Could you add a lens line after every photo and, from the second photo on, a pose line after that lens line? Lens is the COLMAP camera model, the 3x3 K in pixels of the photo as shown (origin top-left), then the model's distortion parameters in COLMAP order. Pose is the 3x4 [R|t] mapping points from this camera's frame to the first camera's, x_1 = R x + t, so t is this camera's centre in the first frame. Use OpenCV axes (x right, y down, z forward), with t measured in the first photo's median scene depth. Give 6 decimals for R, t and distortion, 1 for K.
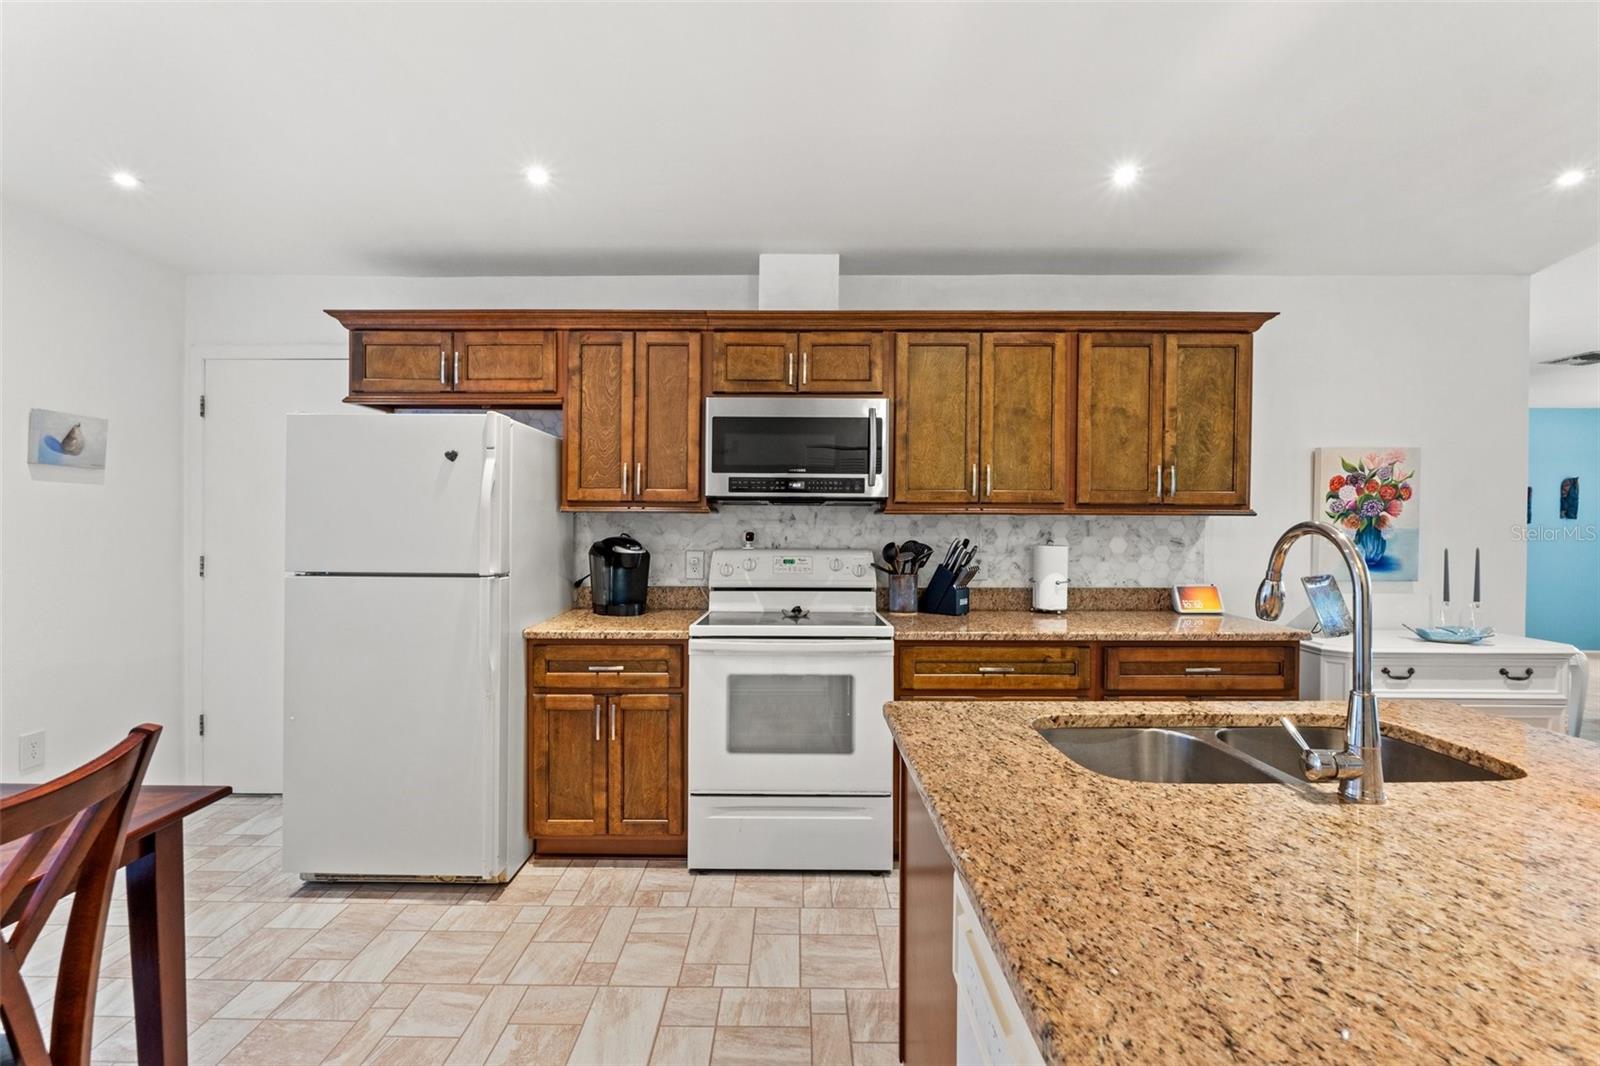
lens RADIAL K [[689.1, 0, 789.6], [0, 689.1, 528.5], [0, 0, 1]] dist [-0.003461, -0.001172]
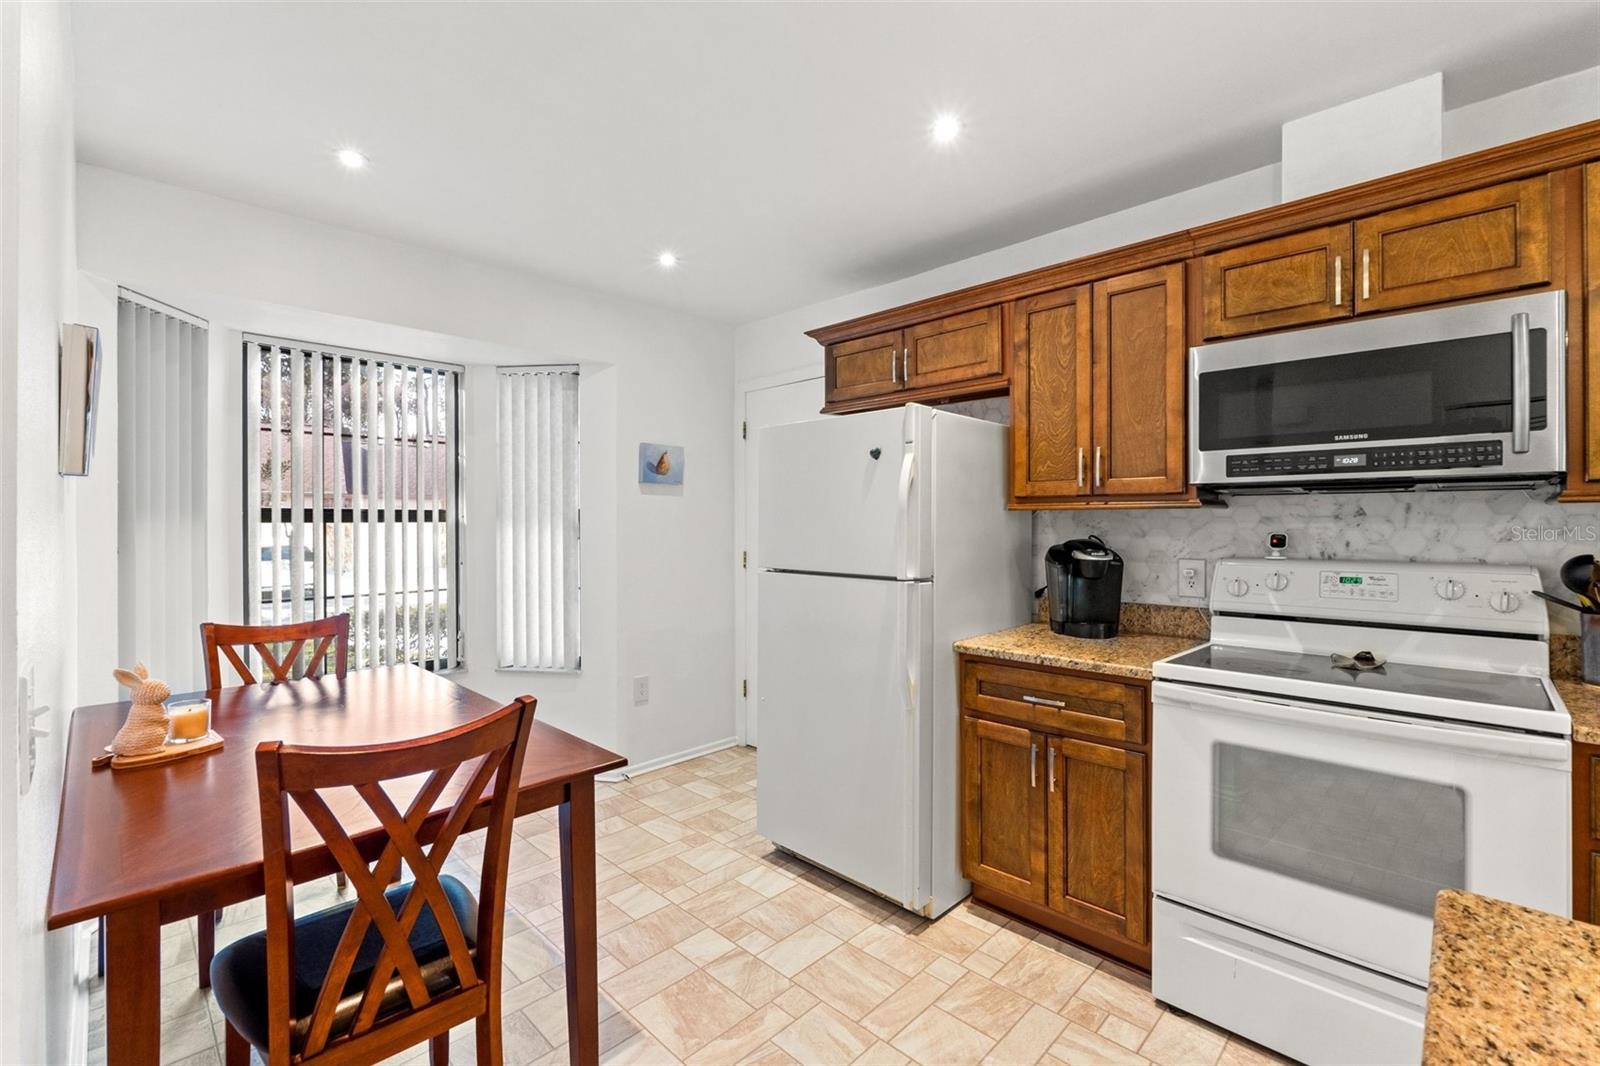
lens RADIAL K [[689.1, 0, 795.9], [0, 689.1, 520.4], [0, 0, 1]] dist [-0.003461, -0.001172]
pose [[0.714274, -0.009049, -0.699808, 0.086483], [-0.000338, 0.999912, -0.013275, 0.000578], [0.699866, 0.009719, 0.714208, 0.191034]]
